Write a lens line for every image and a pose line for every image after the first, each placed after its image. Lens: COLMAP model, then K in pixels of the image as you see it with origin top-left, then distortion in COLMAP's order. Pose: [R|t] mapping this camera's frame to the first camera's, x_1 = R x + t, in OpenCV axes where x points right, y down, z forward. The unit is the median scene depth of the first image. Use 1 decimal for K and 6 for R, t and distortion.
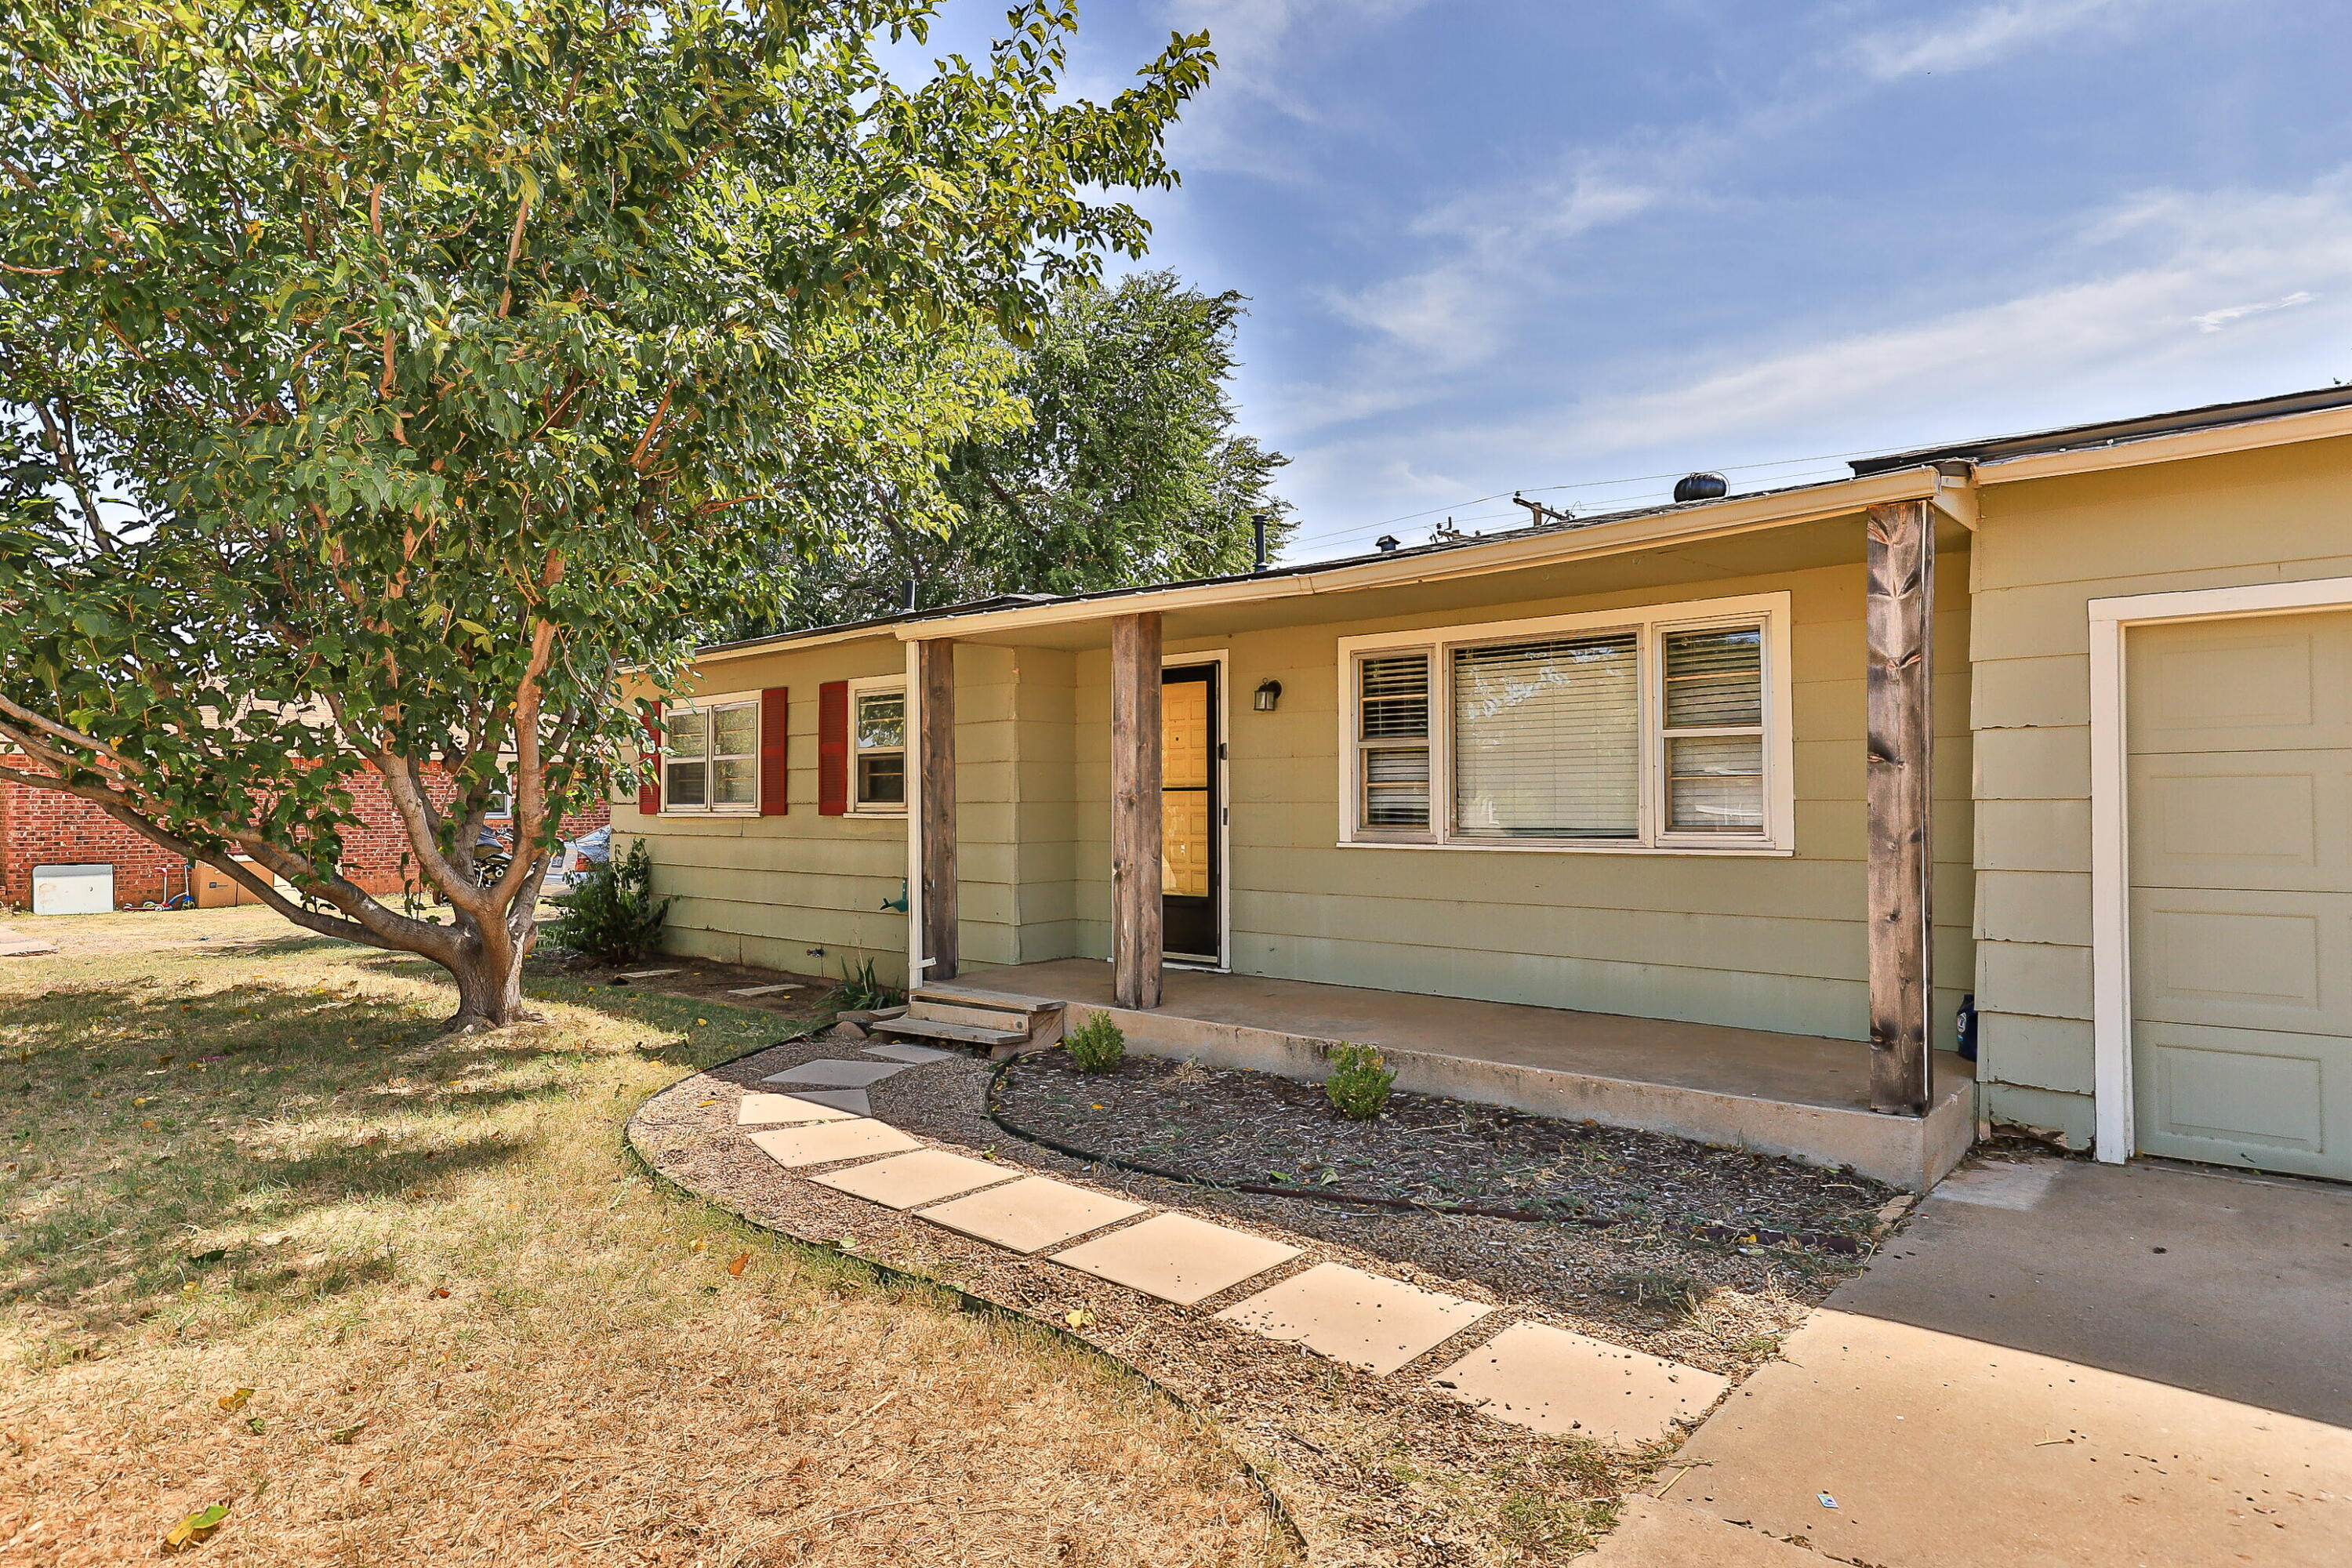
lens RADIAL K [[1353.7, 0, 1180.1], [0, 1353.7, 796.3], [0, 0, 1]] dist [-0.002682, -0.000238]
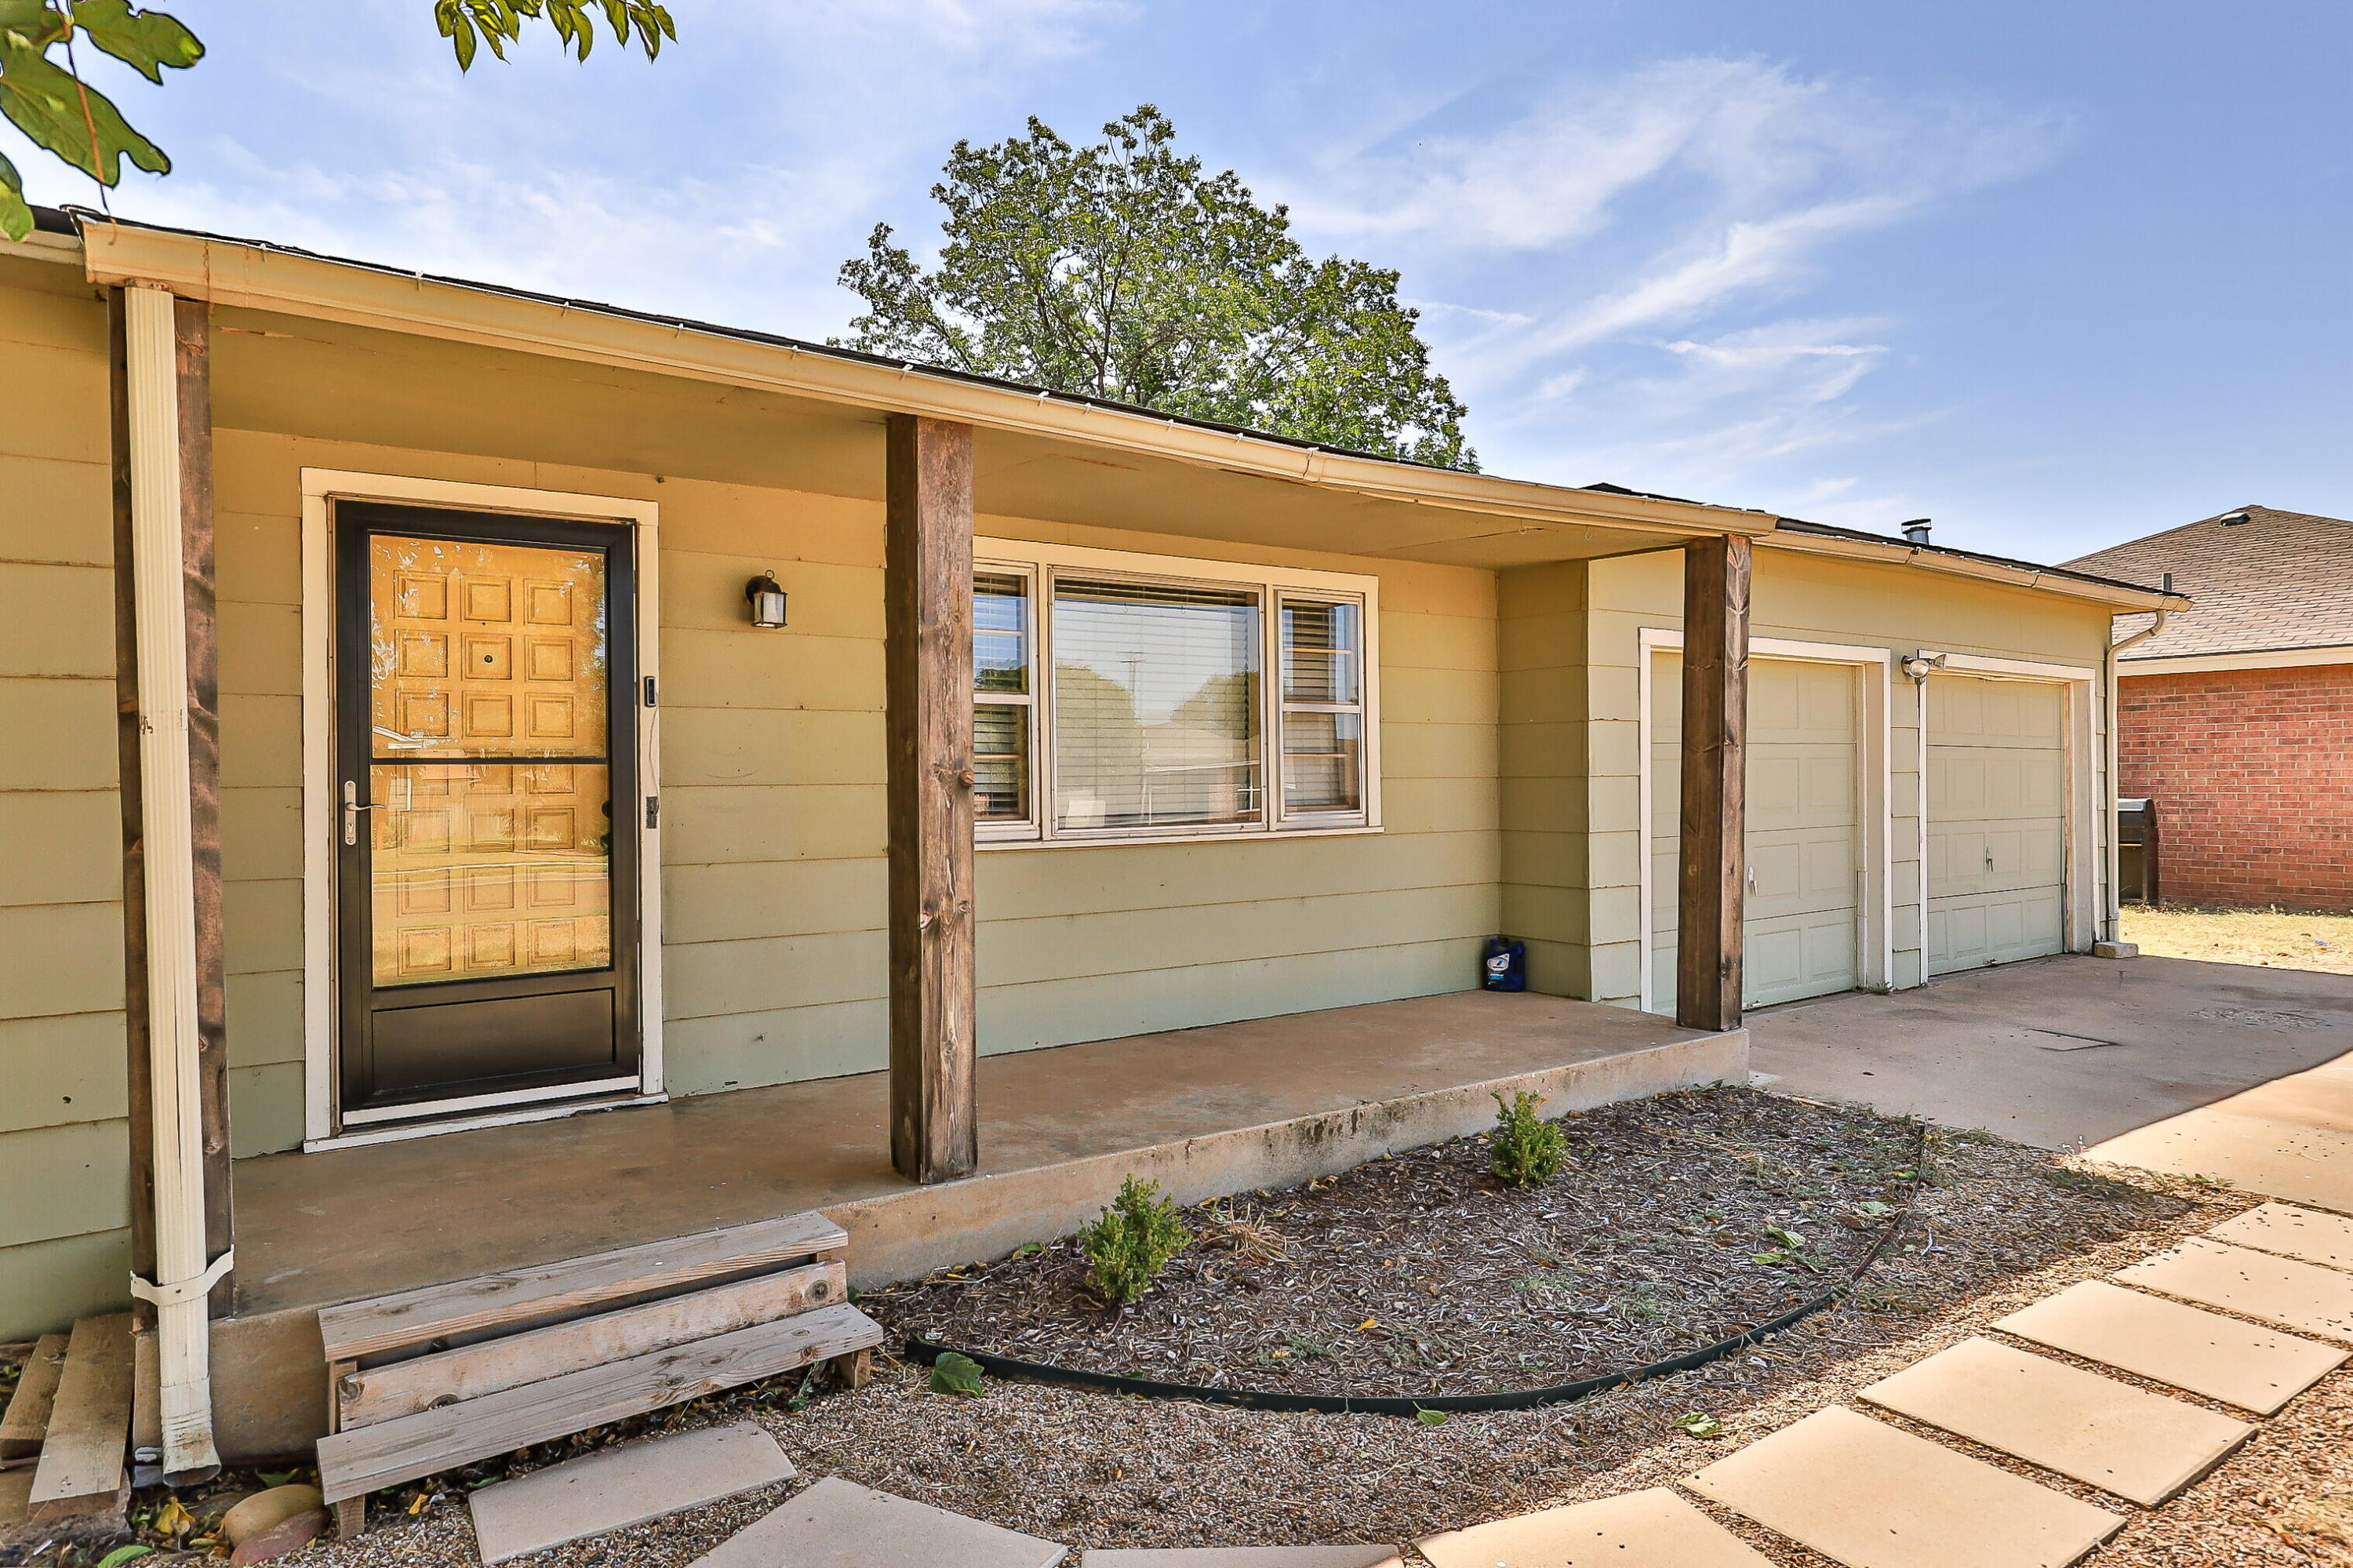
lens RADIAL K [[1360.3, 0, 1174.2], [0, 1360.3, 775.5], [0, 0, 1]] dist [-0.000246, -0.000016]
pose [[0.224692, -0.000962, 0.974429, -0.484333], [0.003246, 0.999995, 0.000239, 0.000825], [-0.974424, 0.003110, 0.224694, 0.730430]]
